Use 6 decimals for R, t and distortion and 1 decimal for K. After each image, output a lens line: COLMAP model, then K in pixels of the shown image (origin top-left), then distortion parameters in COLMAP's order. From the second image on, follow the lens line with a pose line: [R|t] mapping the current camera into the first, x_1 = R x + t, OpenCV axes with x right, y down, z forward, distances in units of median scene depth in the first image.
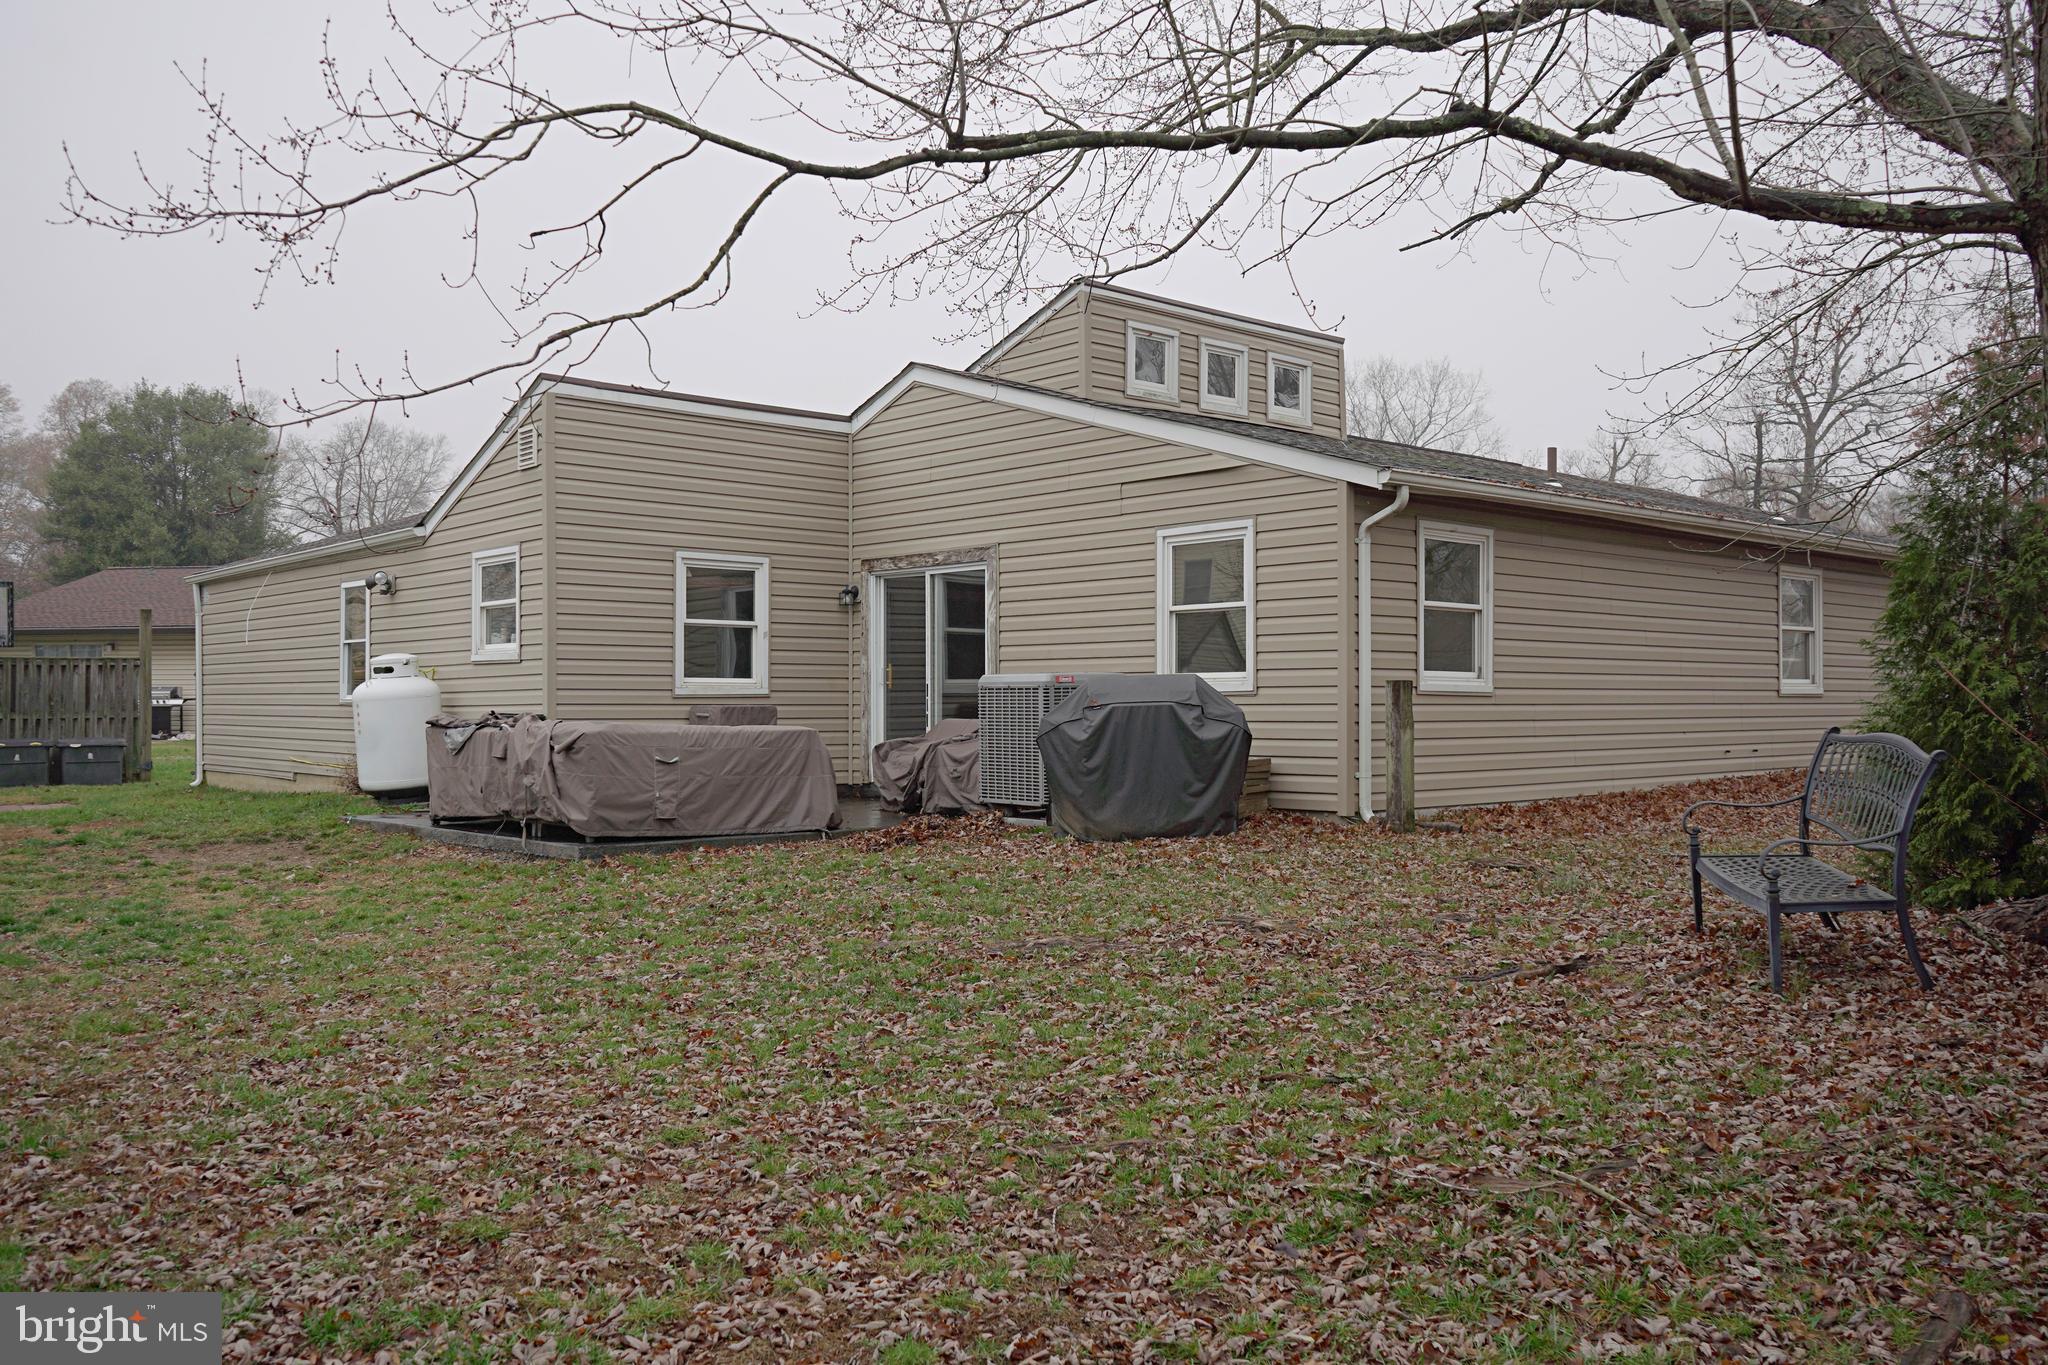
lens RADIAL K [[1638.3, 0, 1024.0], [0, 1638.3, 682.5], [0, 0, 1]] dist [-0.015278, -0.001654]
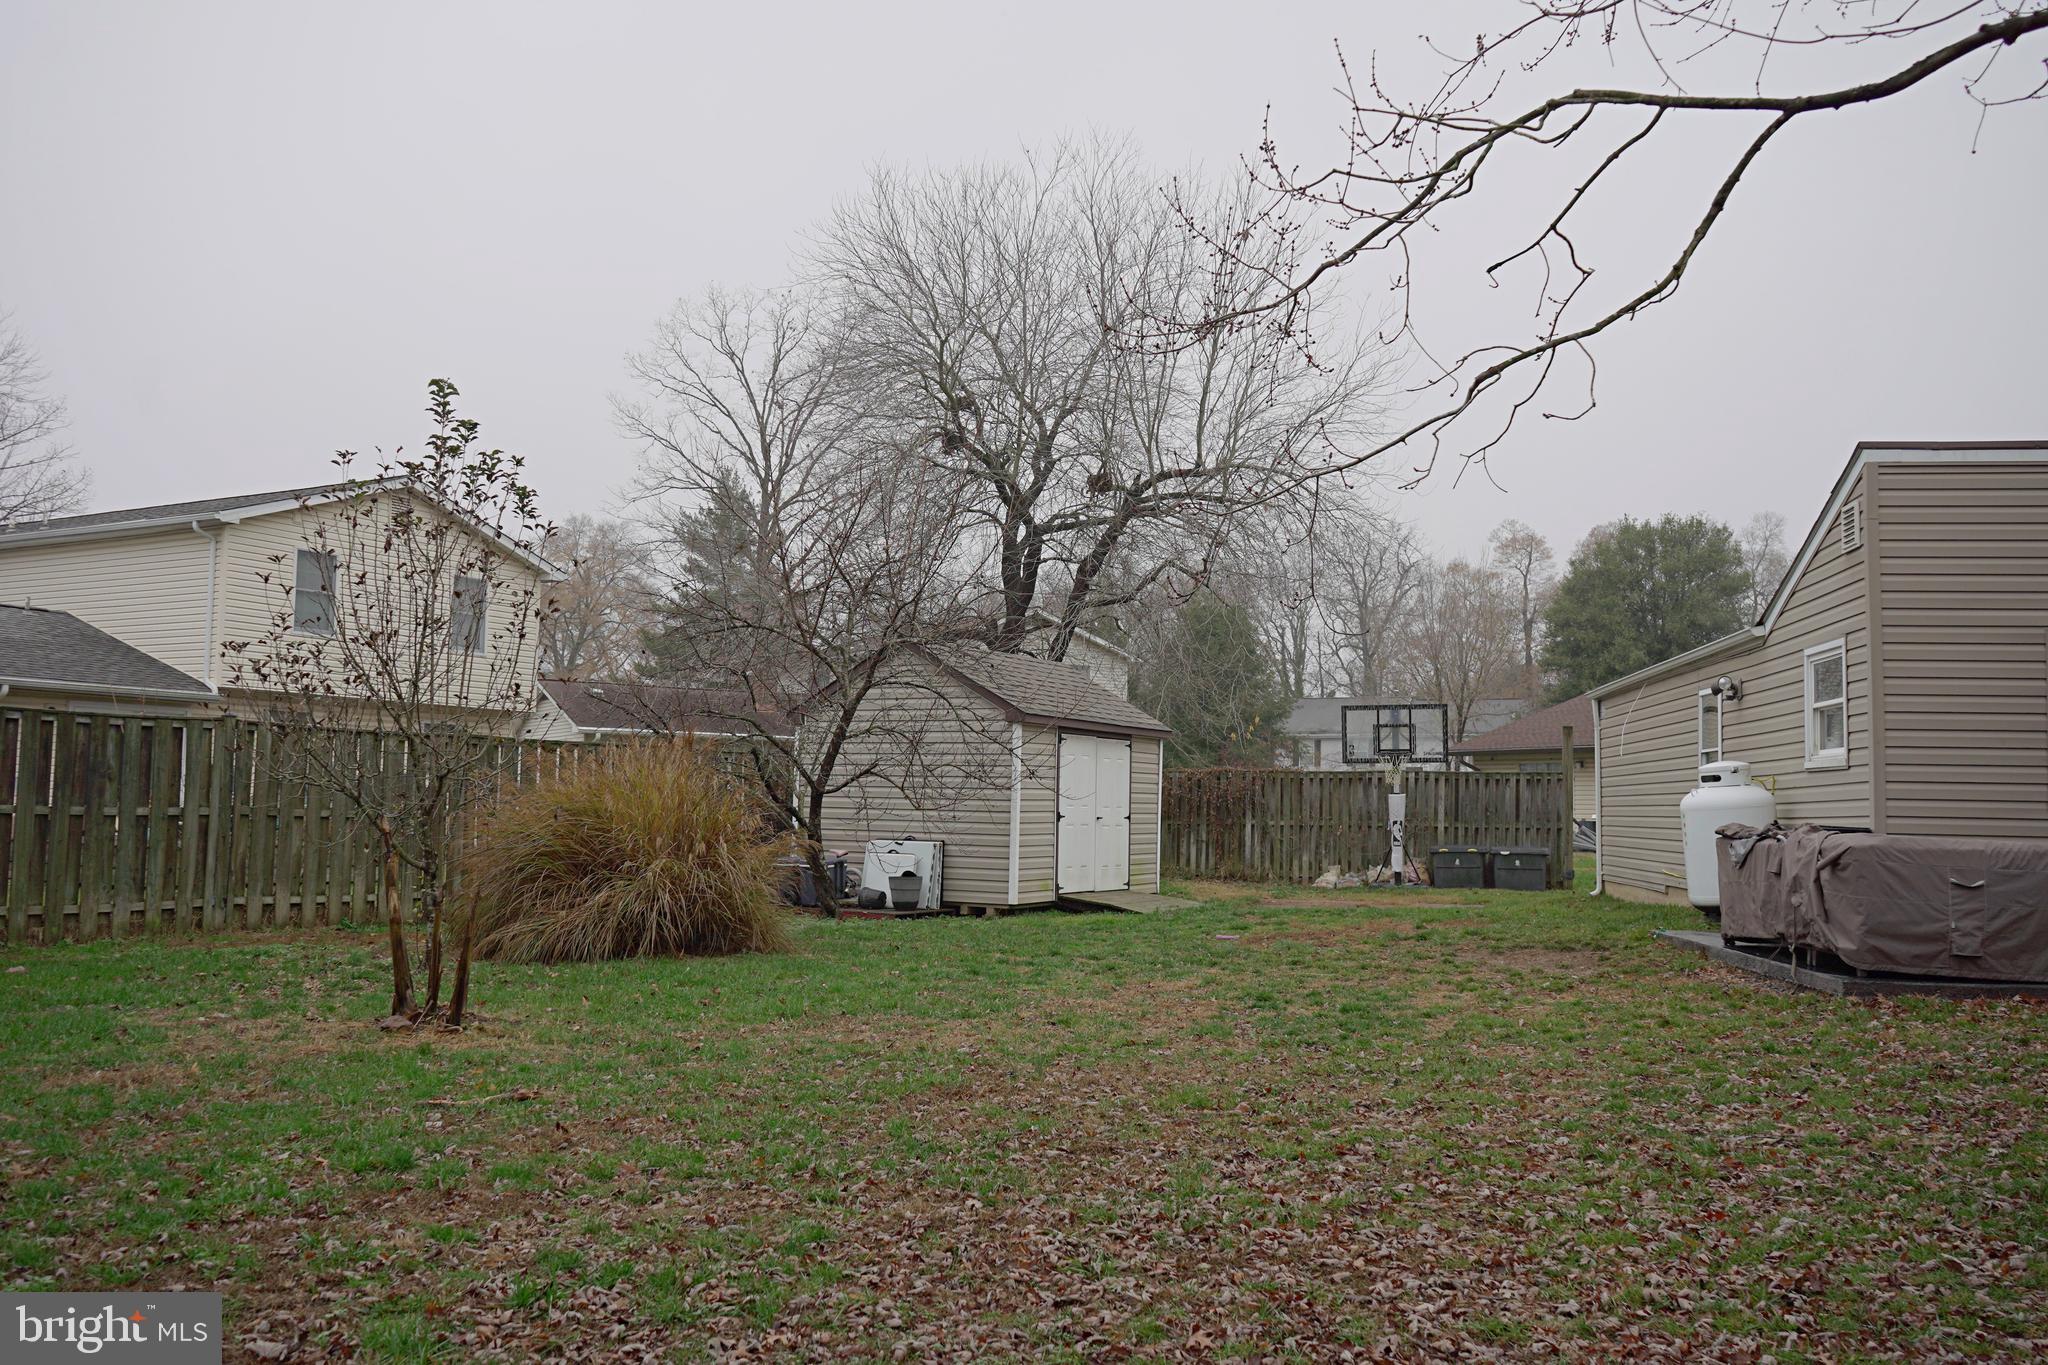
lens RADIAL K [[1634.2, 0, 1024.0], [0, 1634.2, 682.5], [0, 0, 1]] dist [0.000419, 0.002936]
pose [[0.654625, -0.046146, -0.754544, 0.072297], [-0.008630, 0.997614, -0.068499, 0.005697], [0.755905, 0.051353, 0.652665, 0.084156]]
